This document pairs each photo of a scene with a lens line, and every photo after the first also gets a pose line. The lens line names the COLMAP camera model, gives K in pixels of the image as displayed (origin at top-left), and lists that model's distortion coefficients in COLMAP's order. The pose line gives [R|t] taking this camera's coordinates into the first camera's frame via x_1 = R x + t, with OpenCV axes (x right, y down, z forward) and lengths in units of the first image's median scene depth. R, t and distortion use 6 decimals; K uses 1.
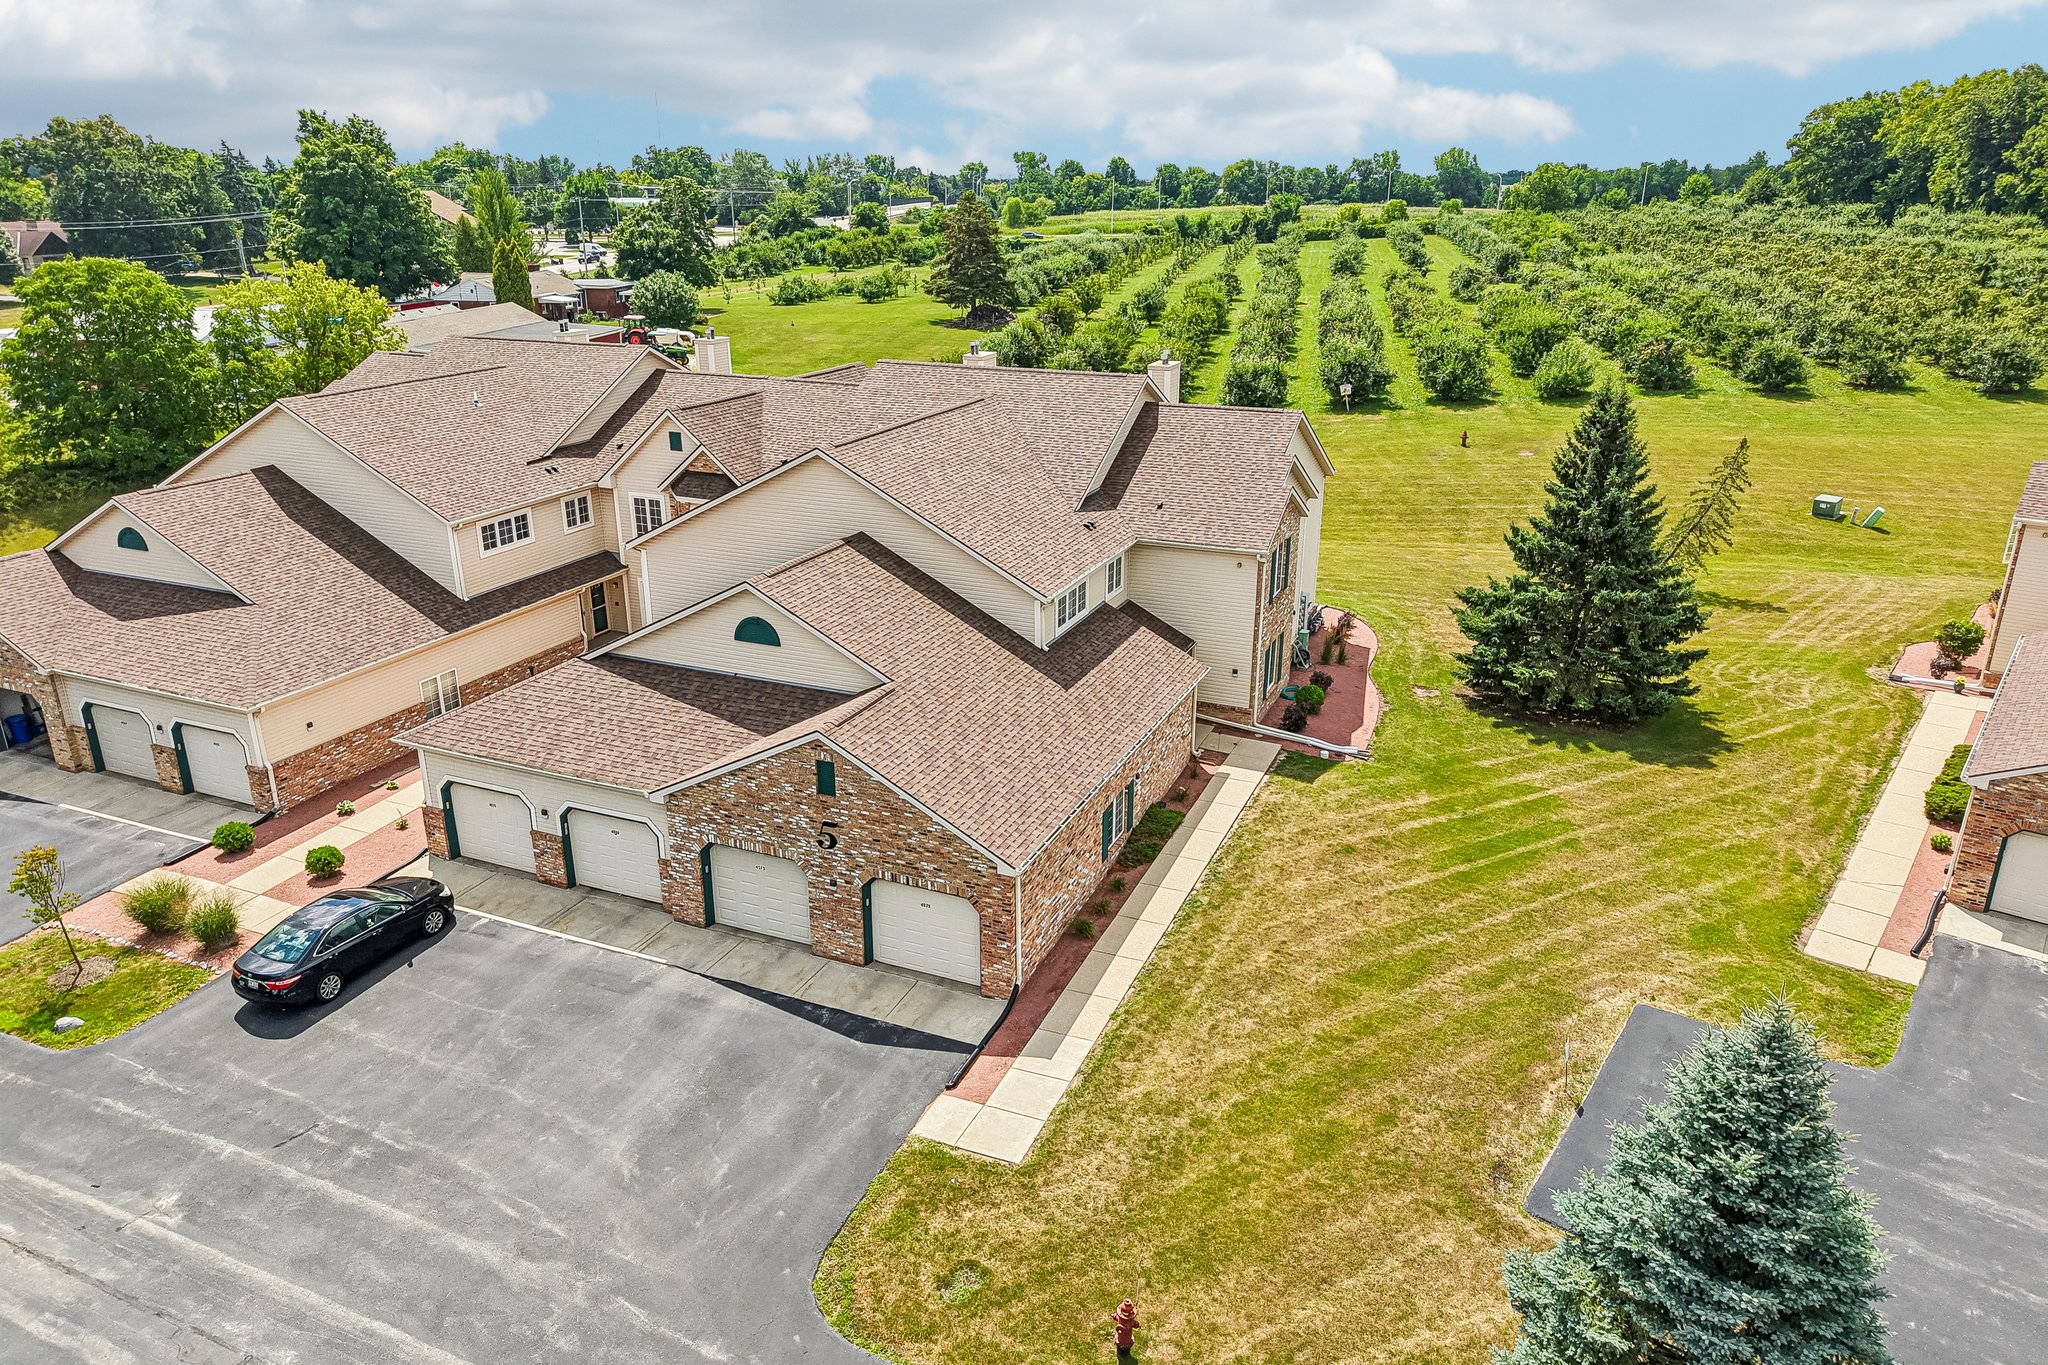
lens RADIAL K [[1368.0, 0, 1025.7], [0, 1368.0, 680.5], [0, 0, 1]] dist [0.029392, -0.031054]
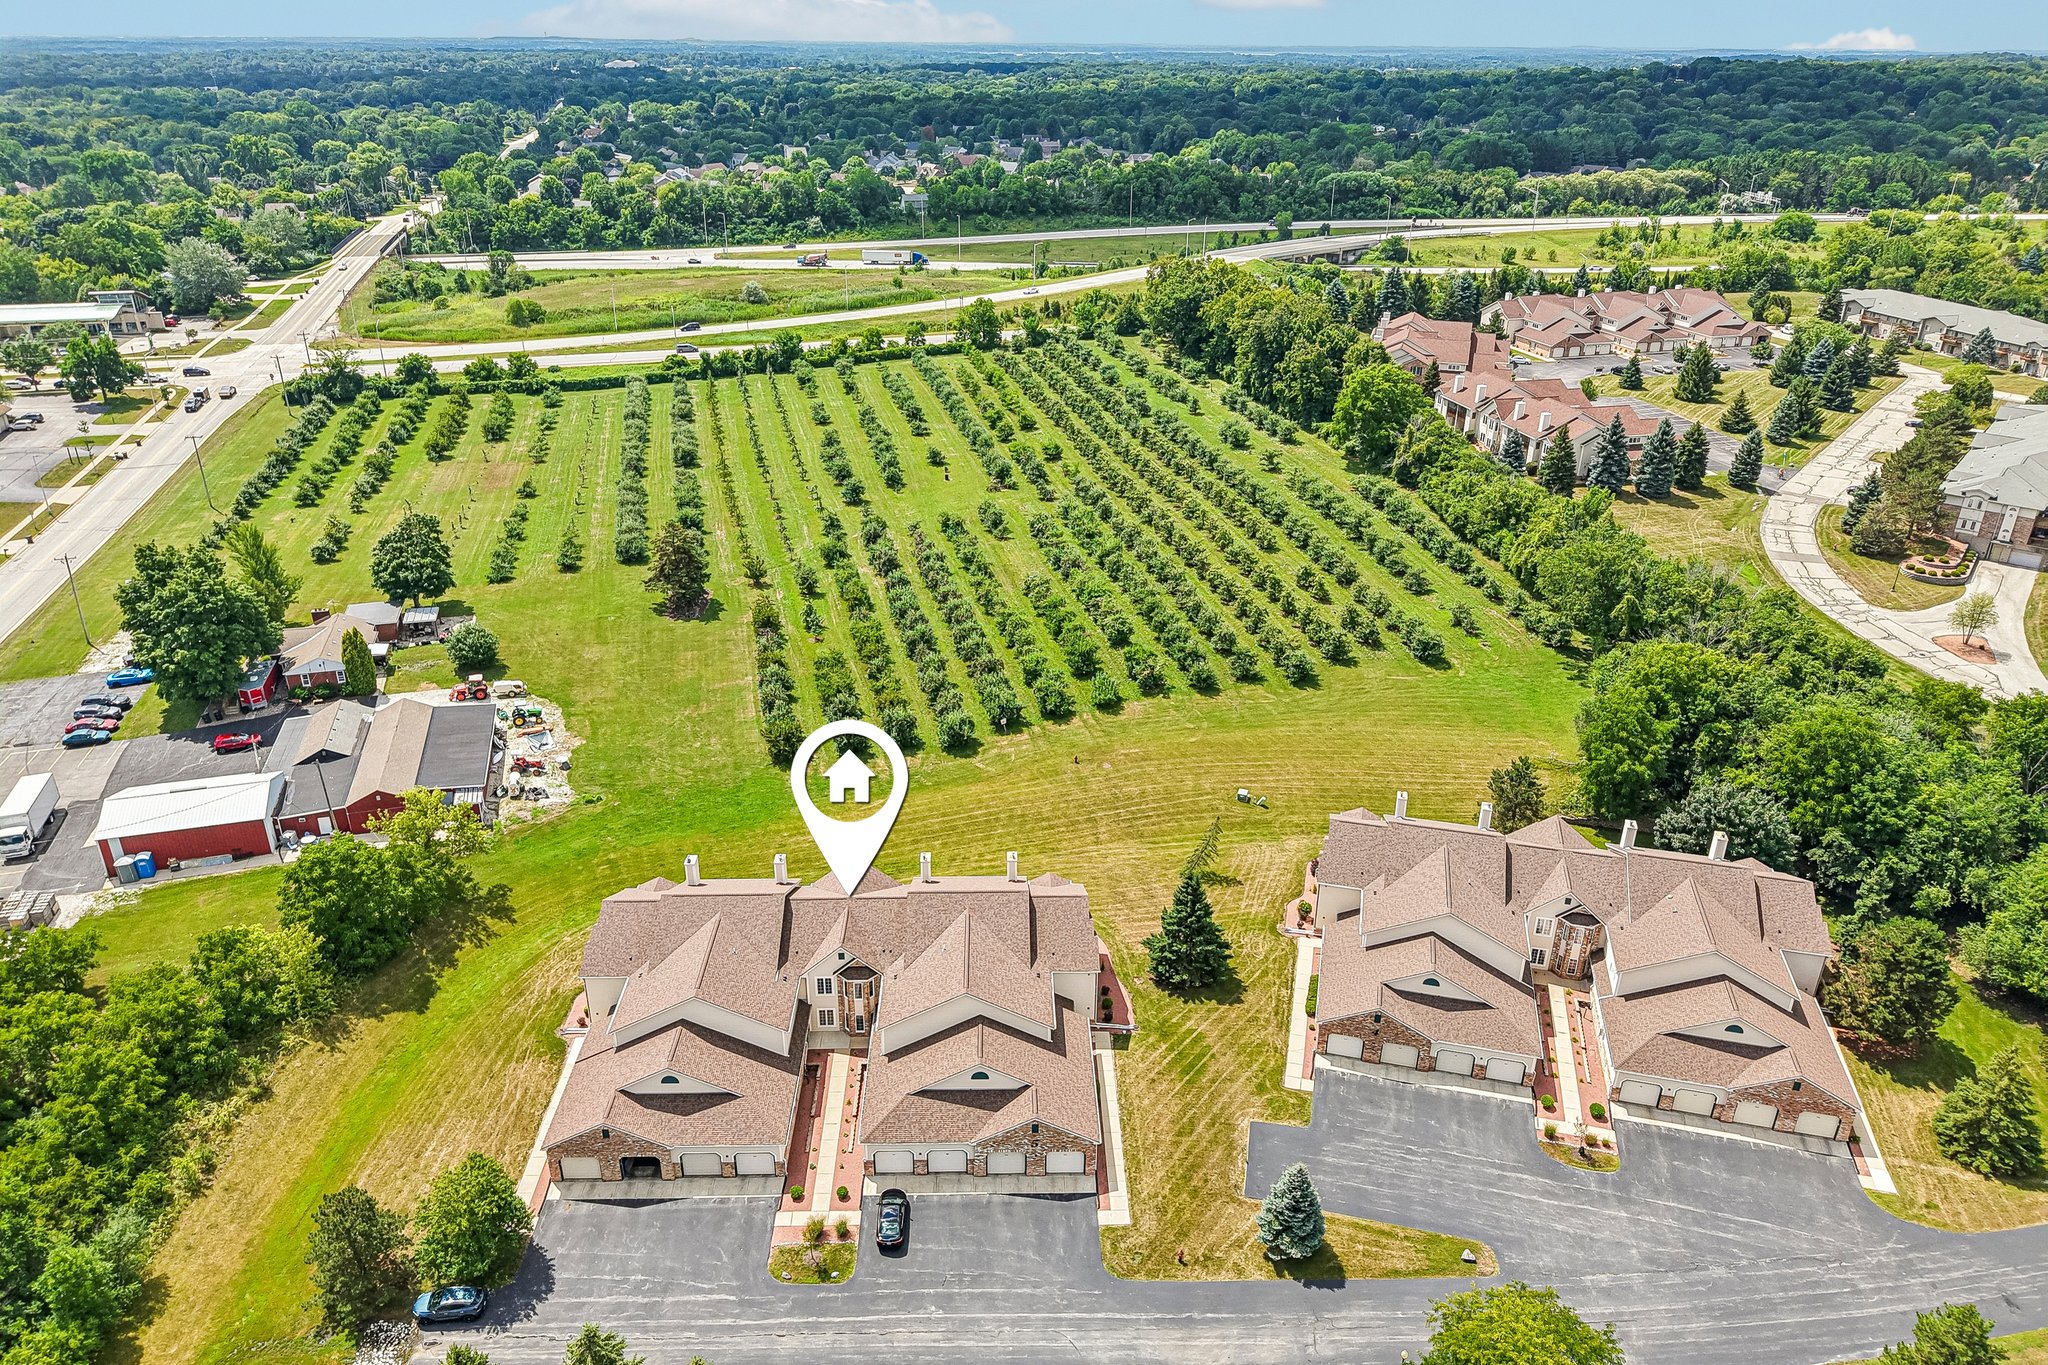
lens RADIAL K [[1368.0, 0, 1024.0], [0, 1368.0, 679.6], [0, 0, 1]] dist [0.029392, -0.031054]
pose [[0.906264, -0.173858, 0.385304, -1.142973], [0.137908, 0.983235, 0.119289, -1.264829], [-0.399584, -0.054970, 0.915047, -1.783129]]
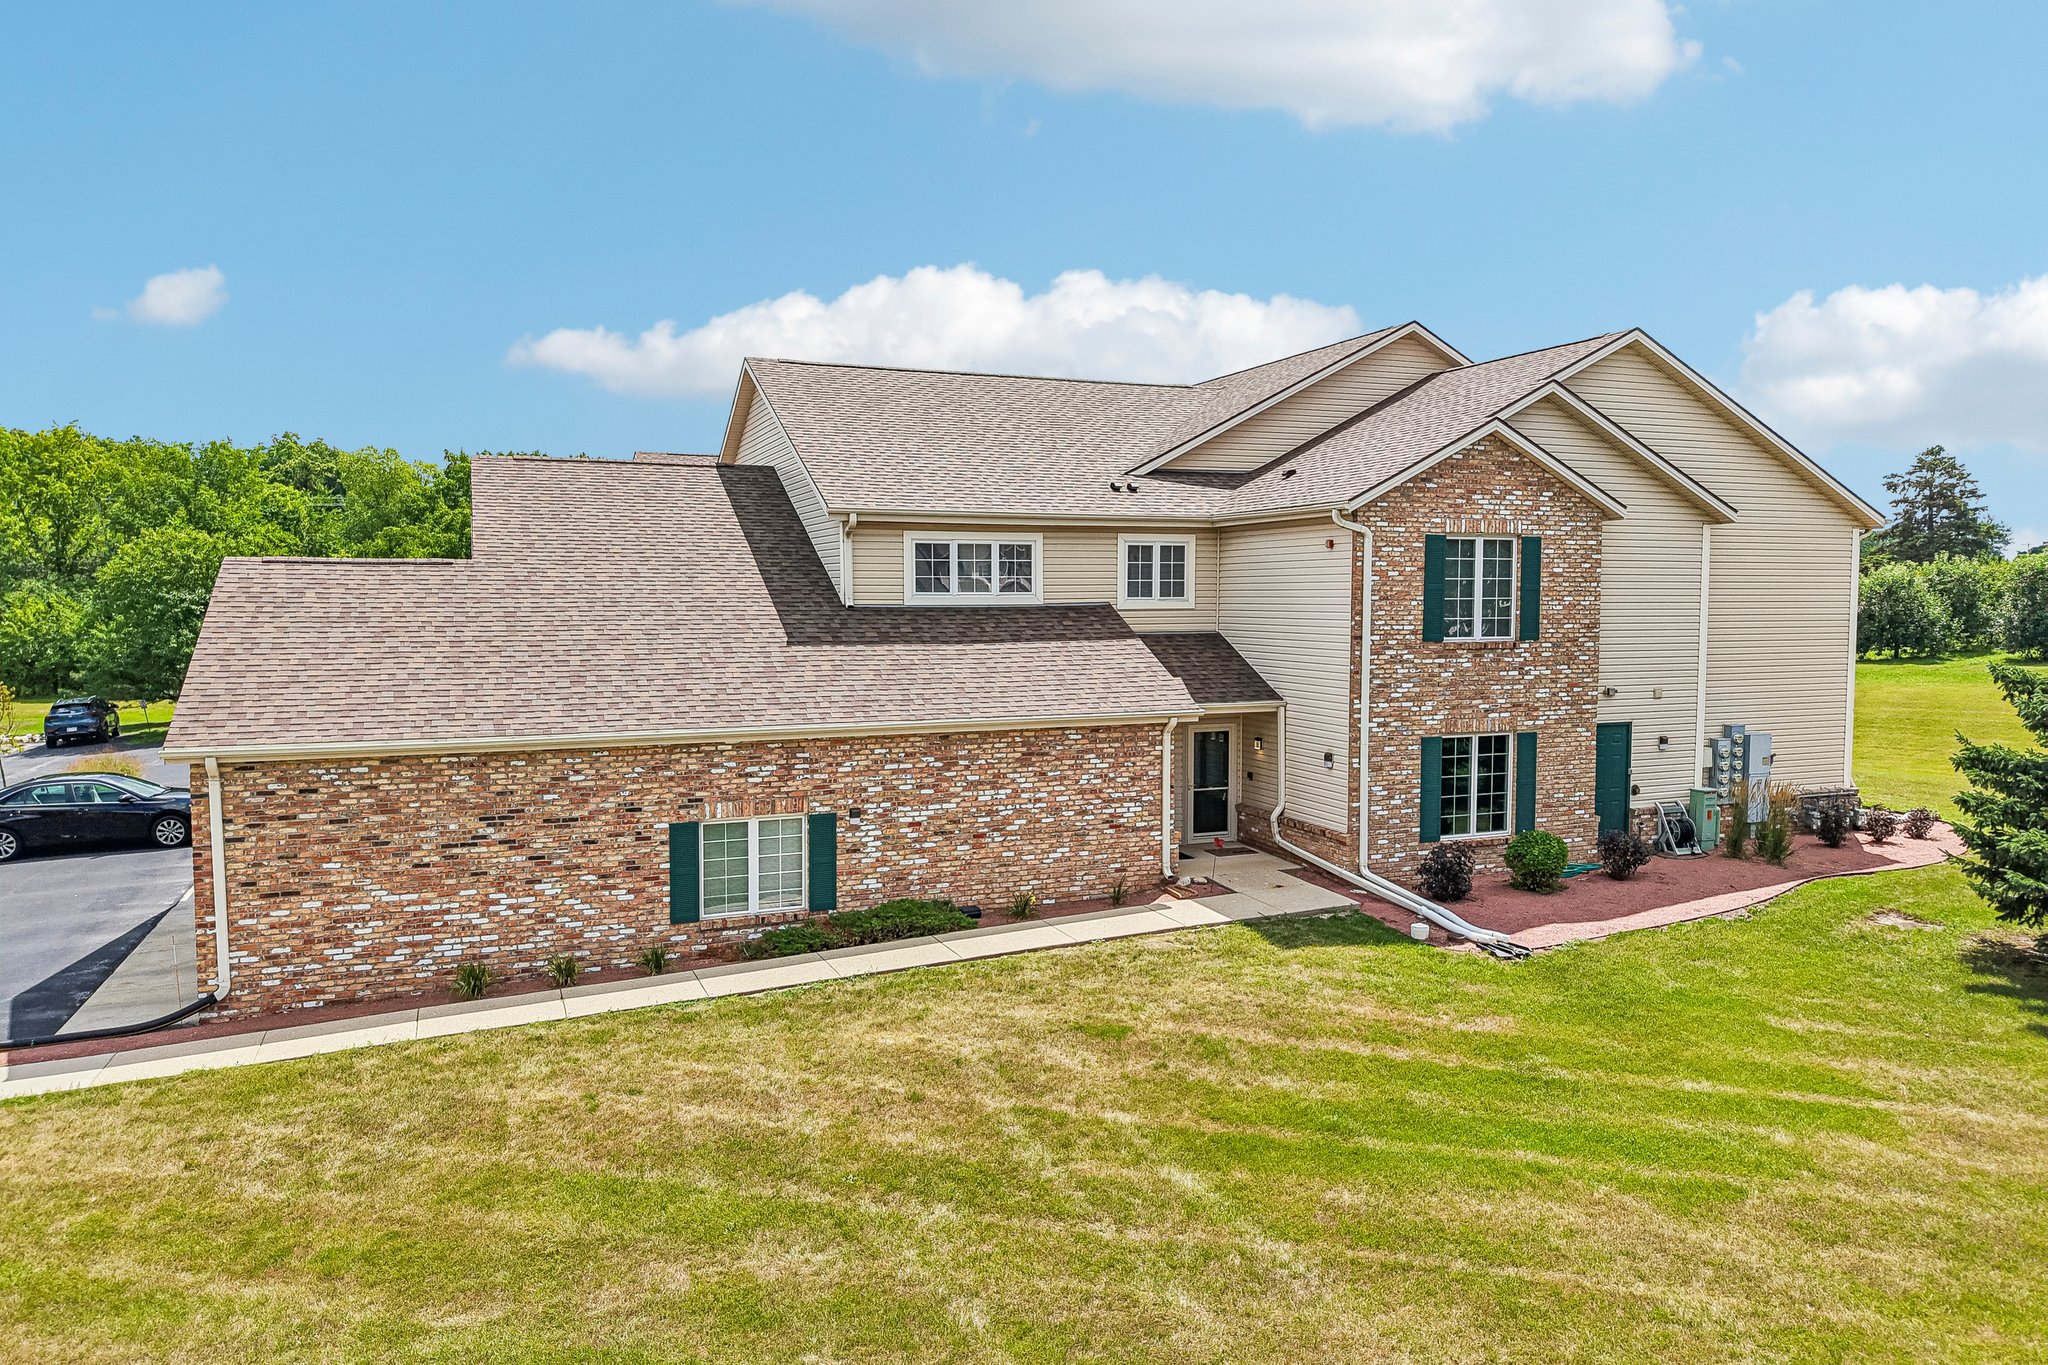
lens RADIAL K [[1368.0, 0, 1033.2], [0, 1368.0, 675.5], [0, 0, 1]] dist [0.029392, -0.031054]
pose [[0.716520, 0.042109, -0.696294, 0.554590], [-0.237698, 0.953177, -0.186958, 0.112402], [0.655819, 0.299467, 0.692980, 0.713172]]
